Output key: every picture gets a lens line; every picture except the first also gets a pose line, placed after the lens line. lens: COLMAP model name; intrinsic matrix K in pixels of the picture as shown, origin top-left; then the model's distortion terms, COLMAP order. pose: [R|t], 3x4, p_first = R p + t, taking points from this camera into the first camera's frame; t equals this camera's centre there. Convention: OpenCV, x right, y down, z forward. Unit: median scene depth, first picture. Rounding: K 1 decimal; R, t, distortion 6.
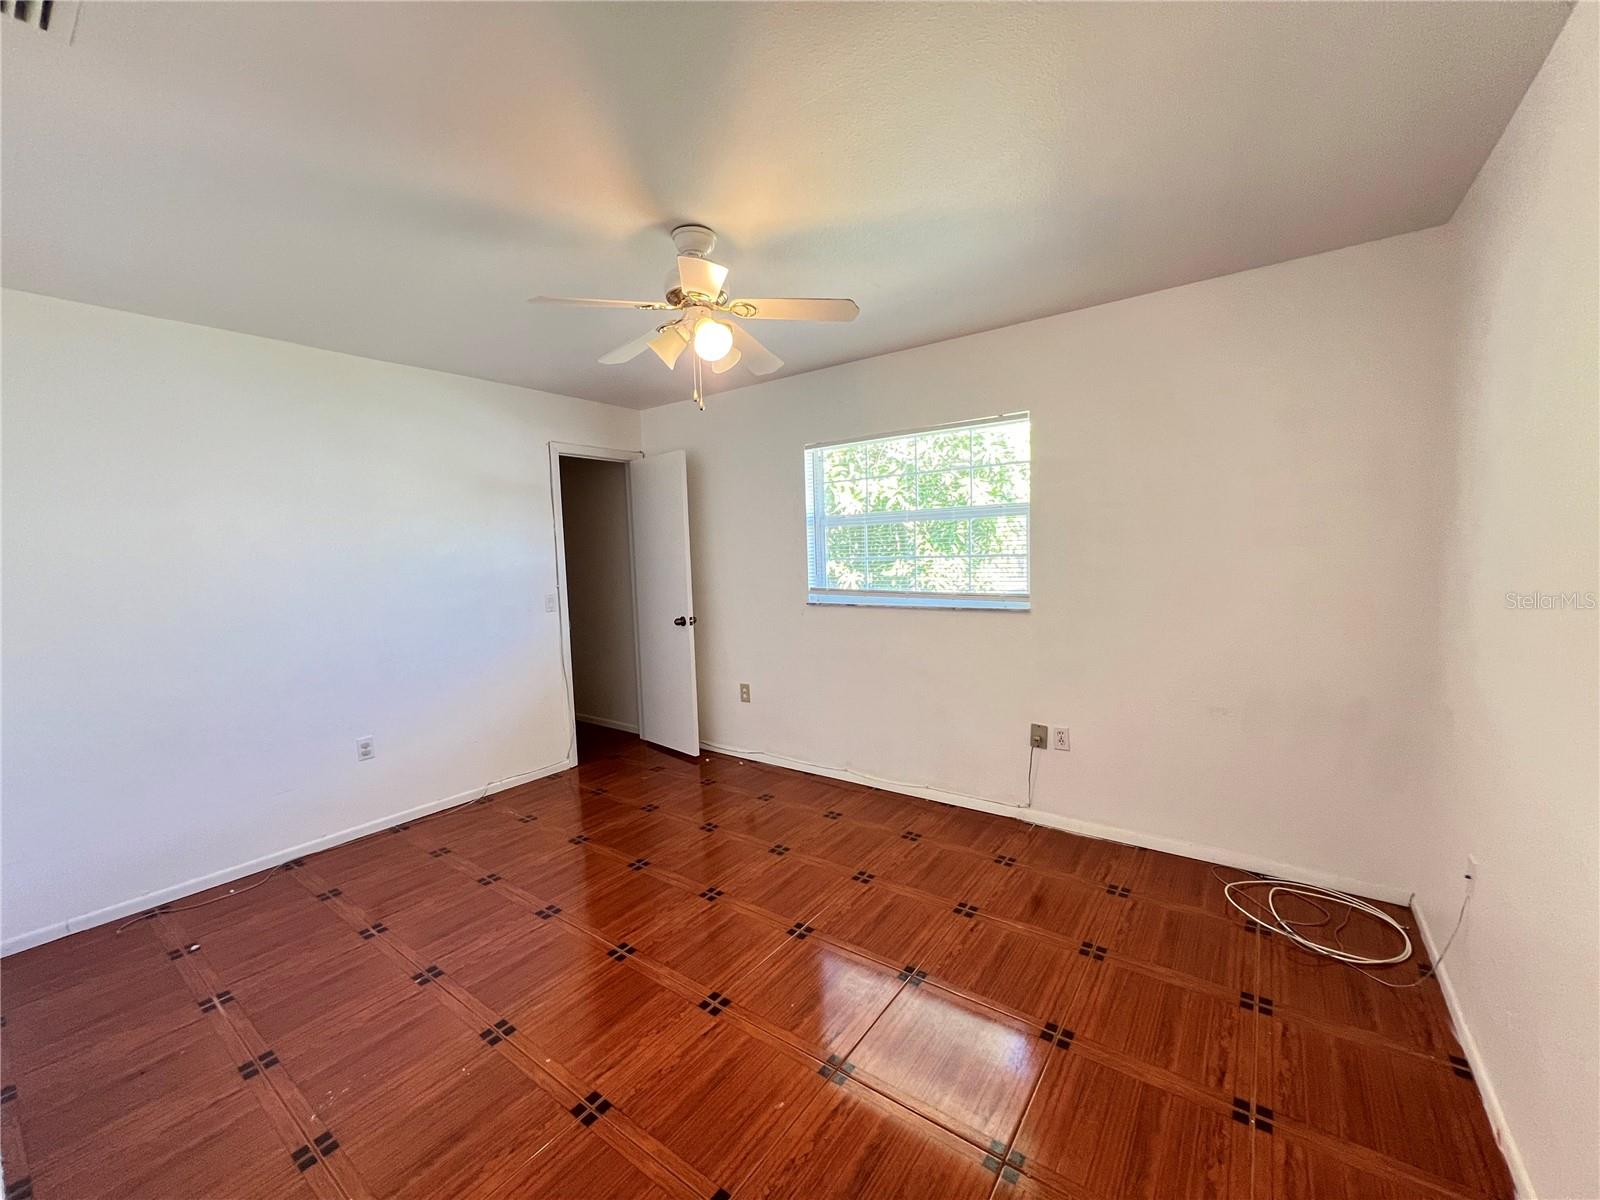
lens RADIAL K [[641.8, 0, 797.8], [0, 641.8, 601.6], [0, 0, 1]] dist [-0.000254, 0.000434]
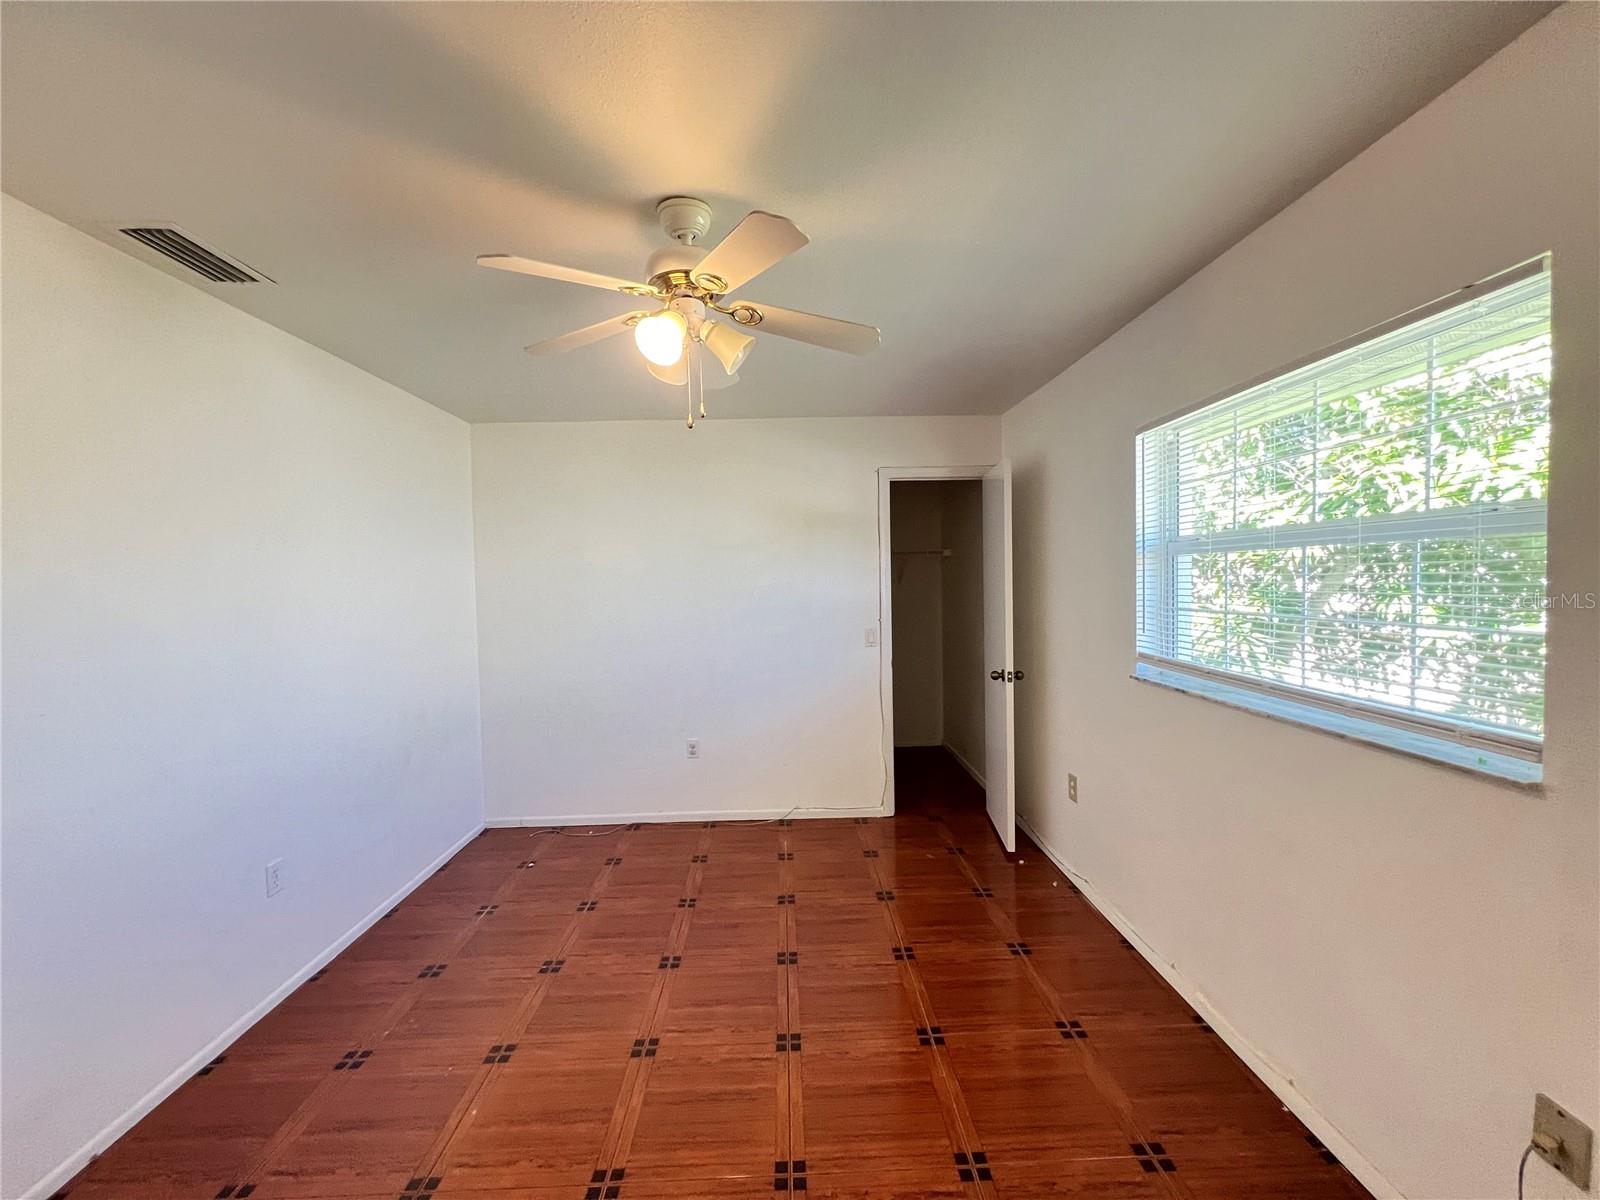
lens RADIAL K [[641.8, 0, 797.8], [0, 641.8, 601.6], [0, 0, 1]] dist [-0.000254, 0.000434]
pose [[0.611595, 0.047231, -0.789760, 0.350076], [-0.063046, 0.997952, 0.010859, -0.064251], [0.788655, 0.043150, 0.613320, 0.388919]]
